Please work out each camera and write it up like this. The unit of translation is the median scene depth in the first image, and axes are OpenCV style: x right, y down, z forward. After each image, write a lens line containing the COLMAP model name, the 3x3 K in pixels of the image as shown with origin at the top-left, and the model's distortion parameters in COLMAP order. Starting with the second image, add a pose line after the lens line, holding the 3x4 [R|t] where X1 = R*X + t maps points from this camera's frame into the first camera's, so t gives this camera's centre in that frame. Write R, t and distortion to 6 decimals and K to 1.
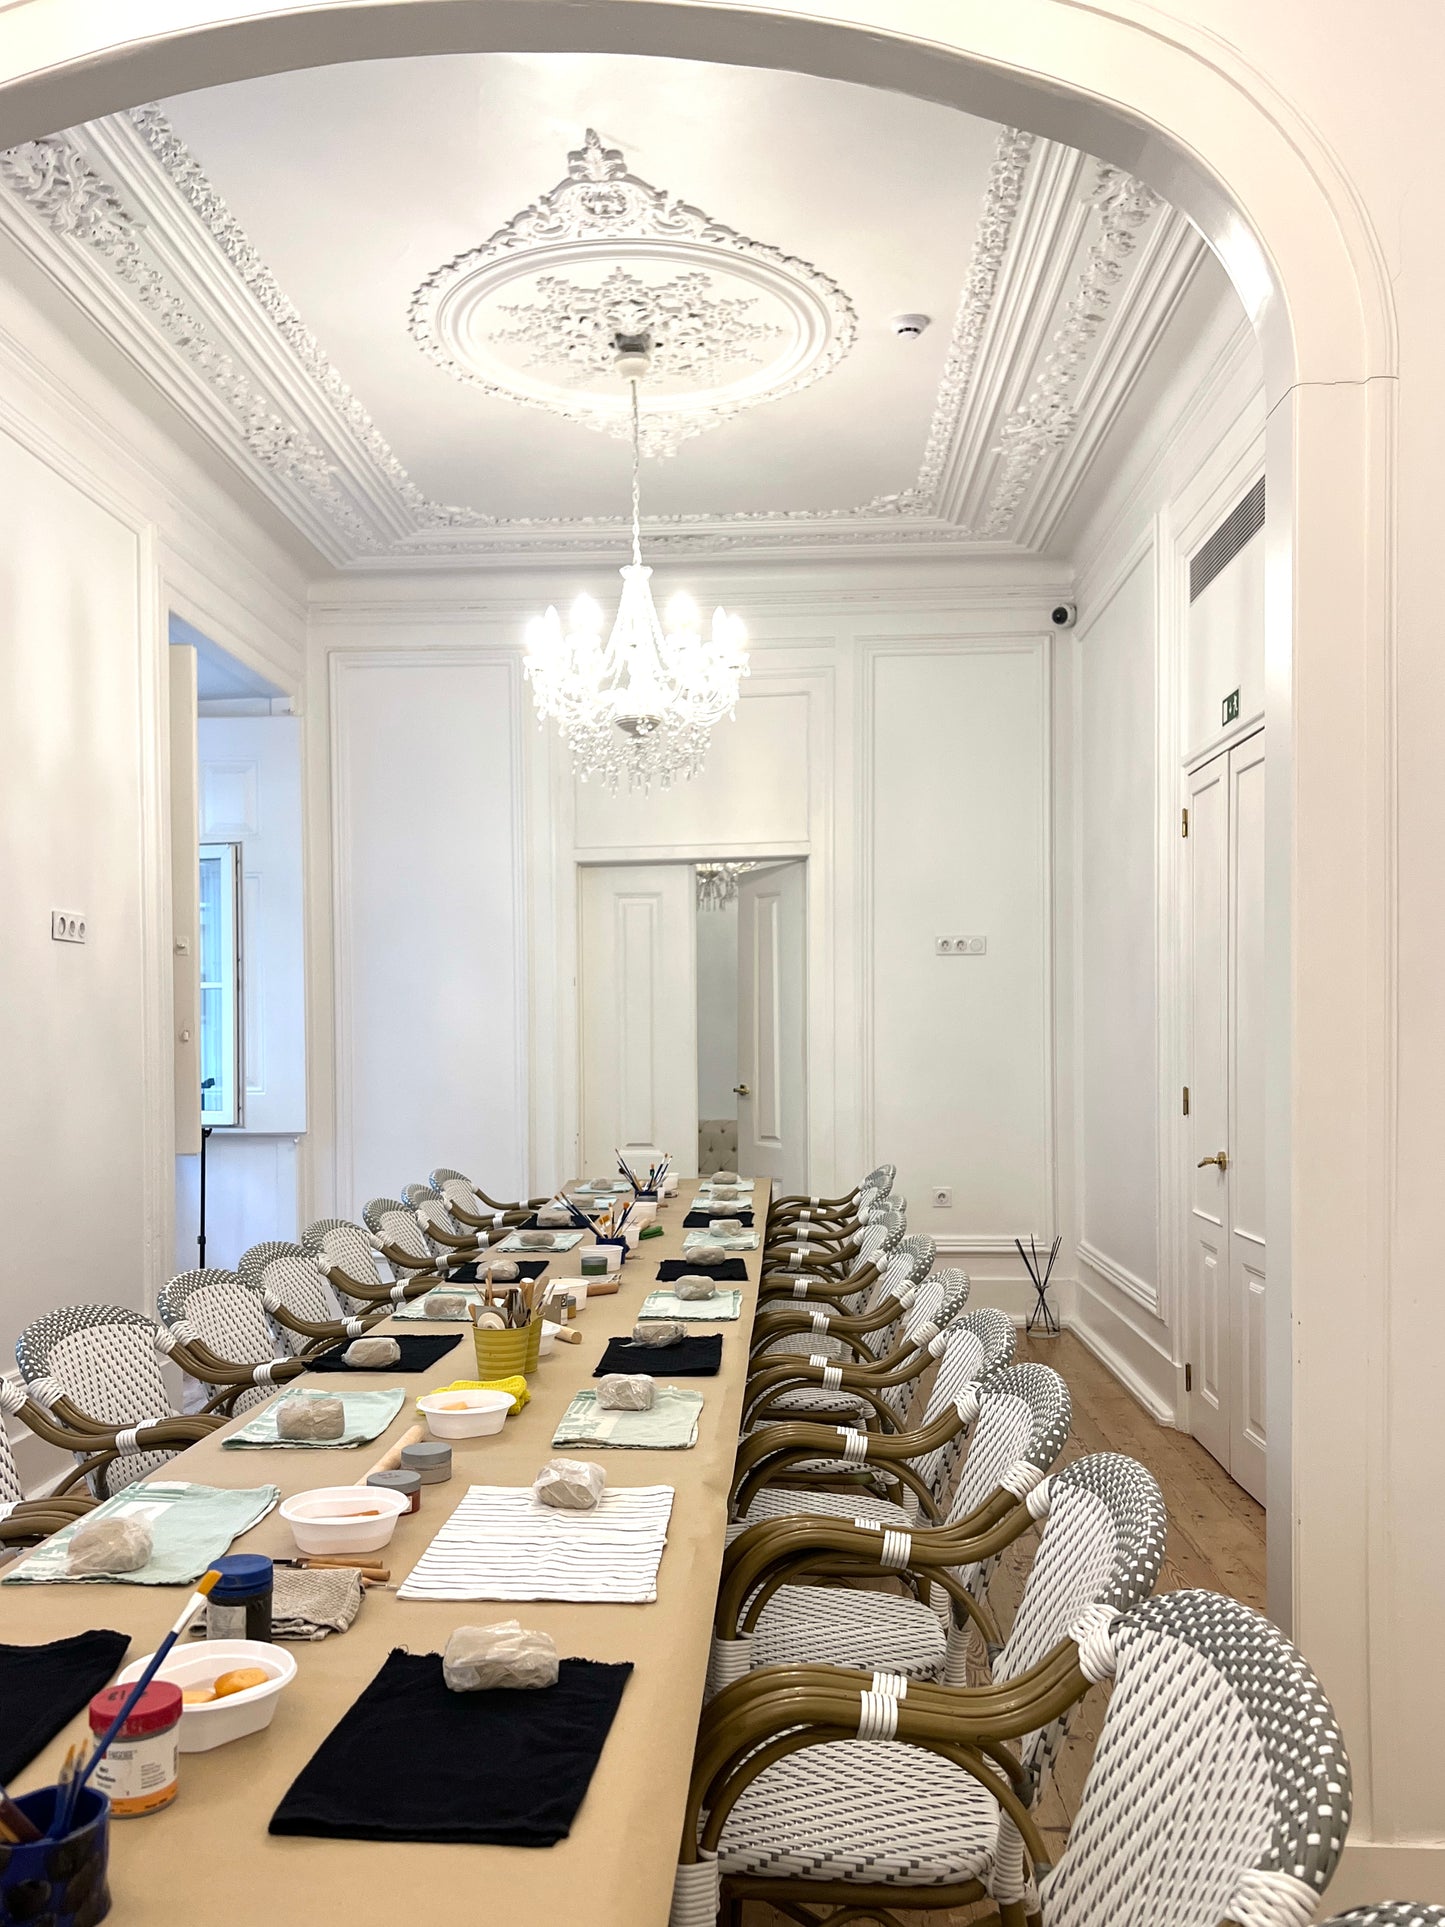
lens RADIAL K [[1588.4, 0, 720.1], [0, 1588.4, 1082.0], [0, 0, 1]] dist [0.027422, -0.015248]
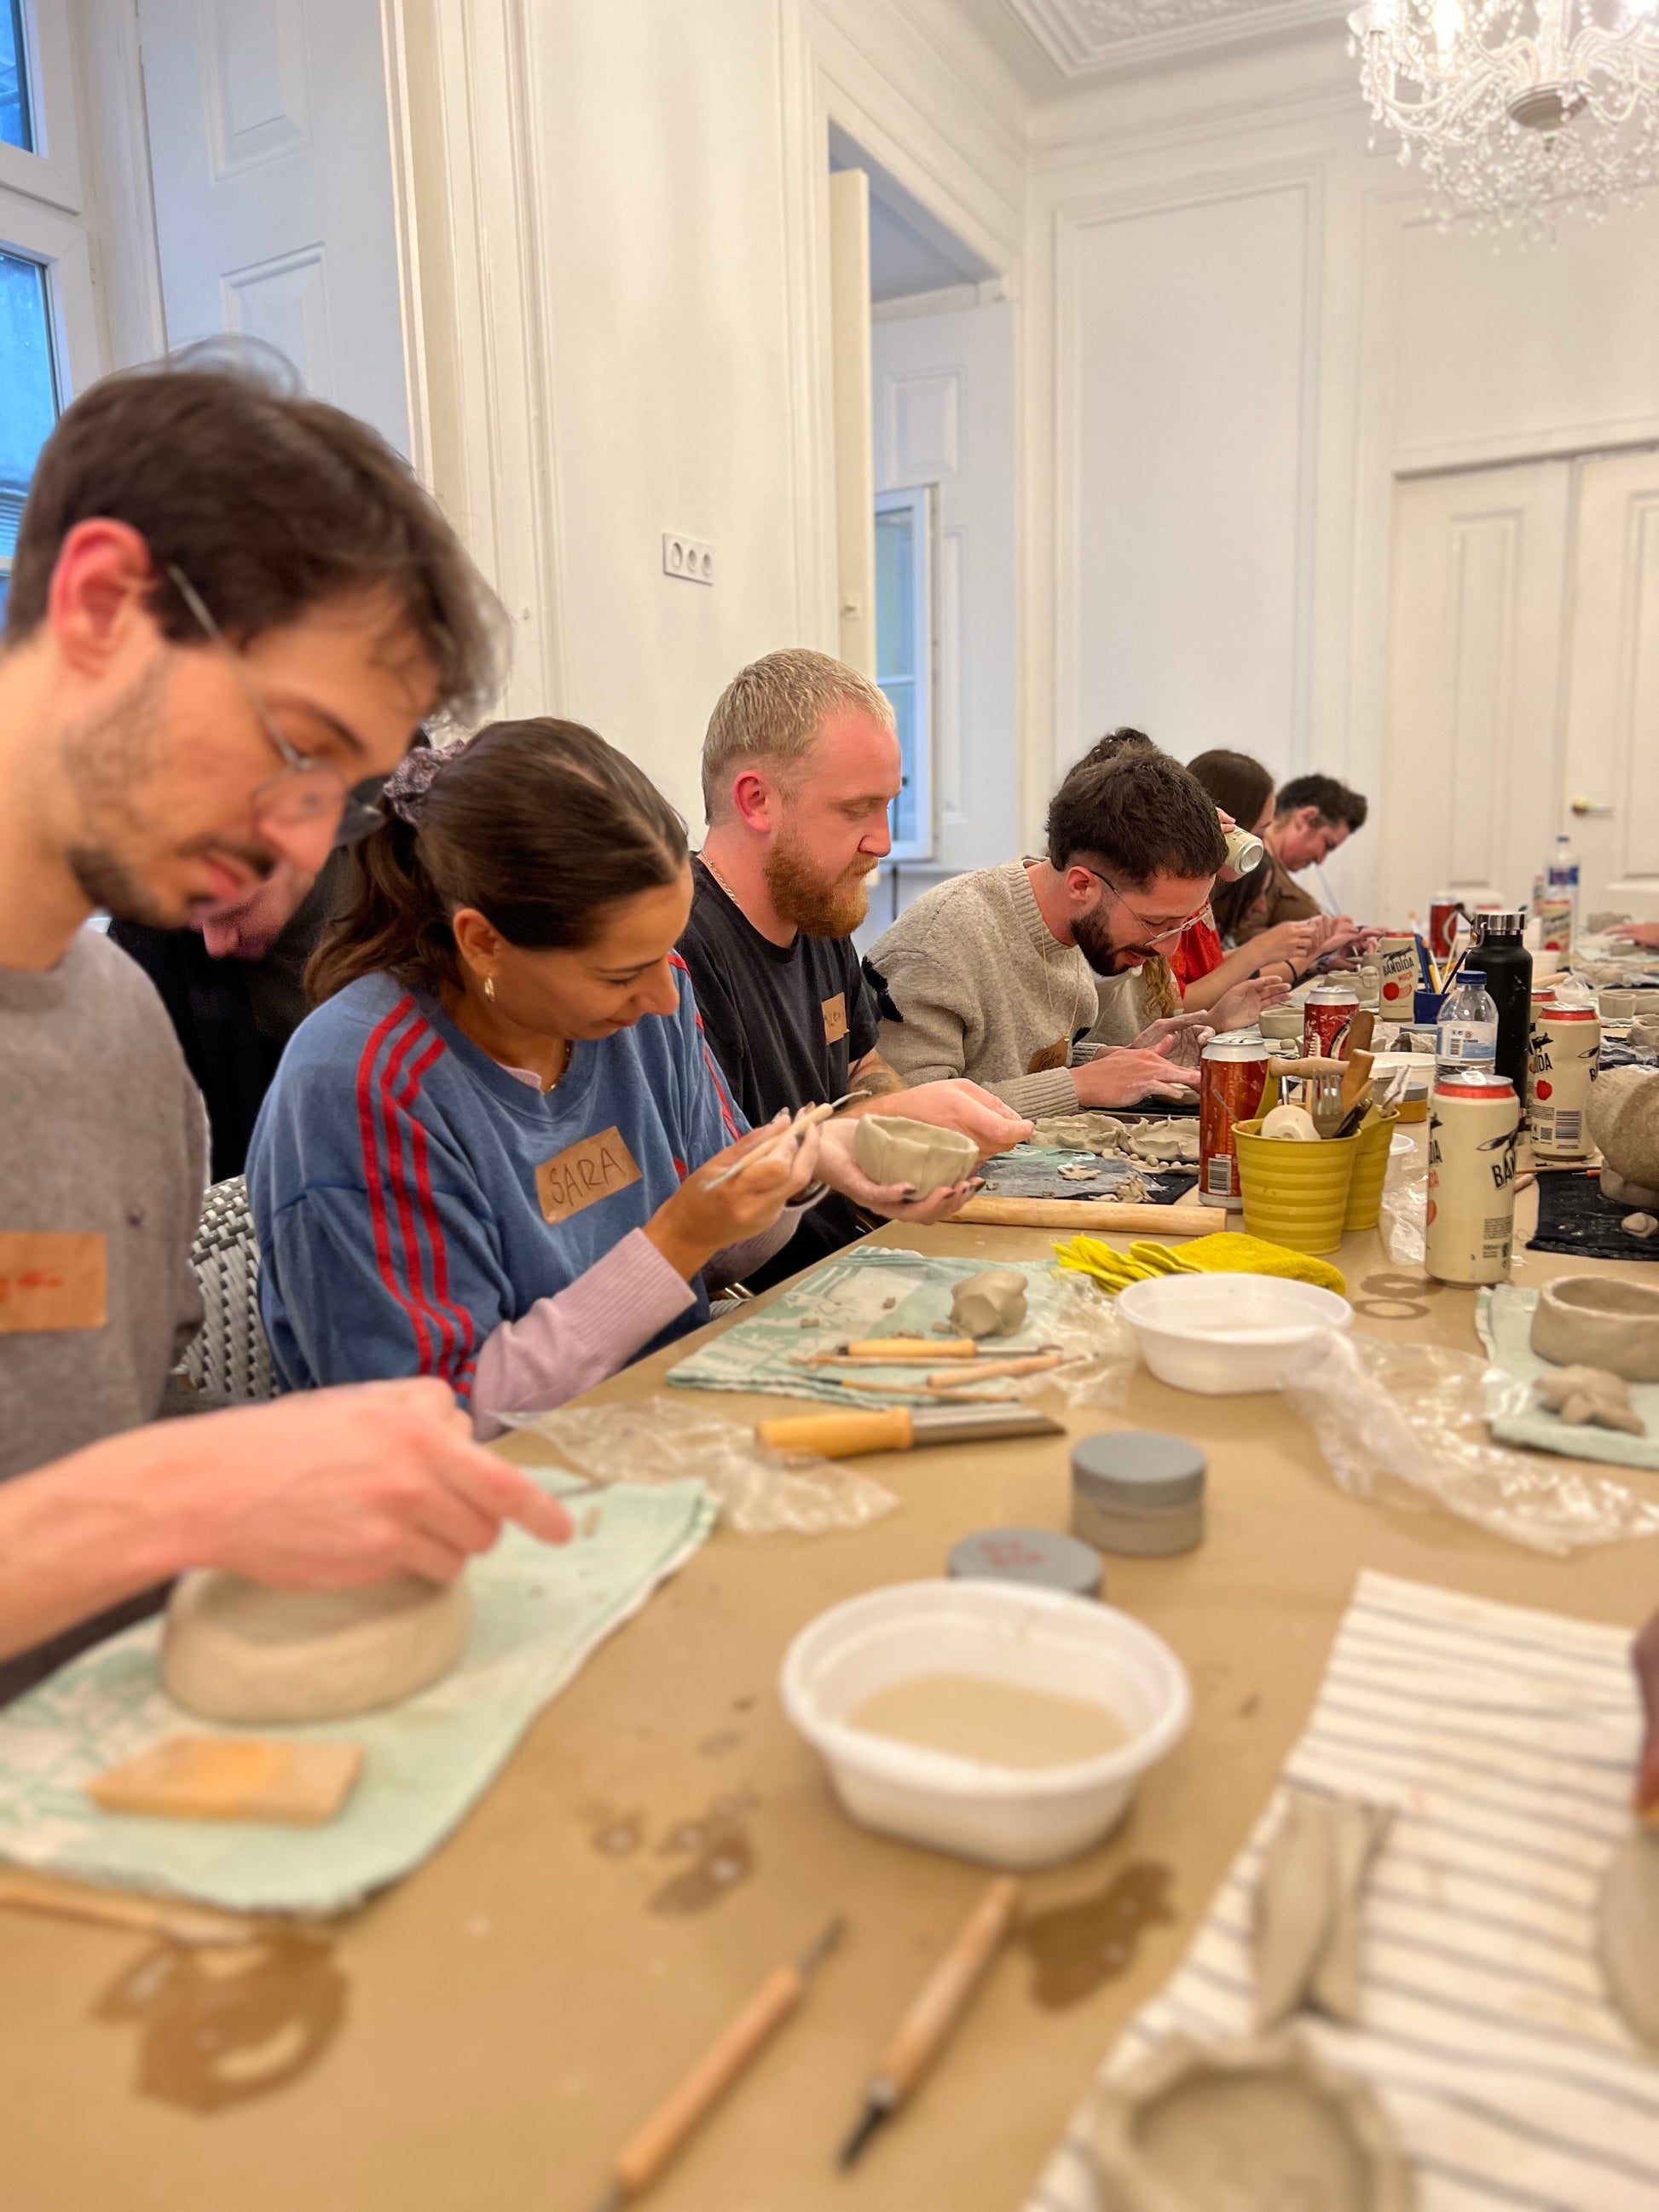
lens RADIAL K [[1654.6, 0, 805.2], [0, 1654.6, 1141.8], [0, 0, 1]] dist [0.022236, -0.018380]
pose [[0.920888, 0.055435, -0.385865, -0.046244], [0.009266, 0.986445, 0.163832, 0.045554], [0.389716, -0.154447, 0.907892, 0.285347]]
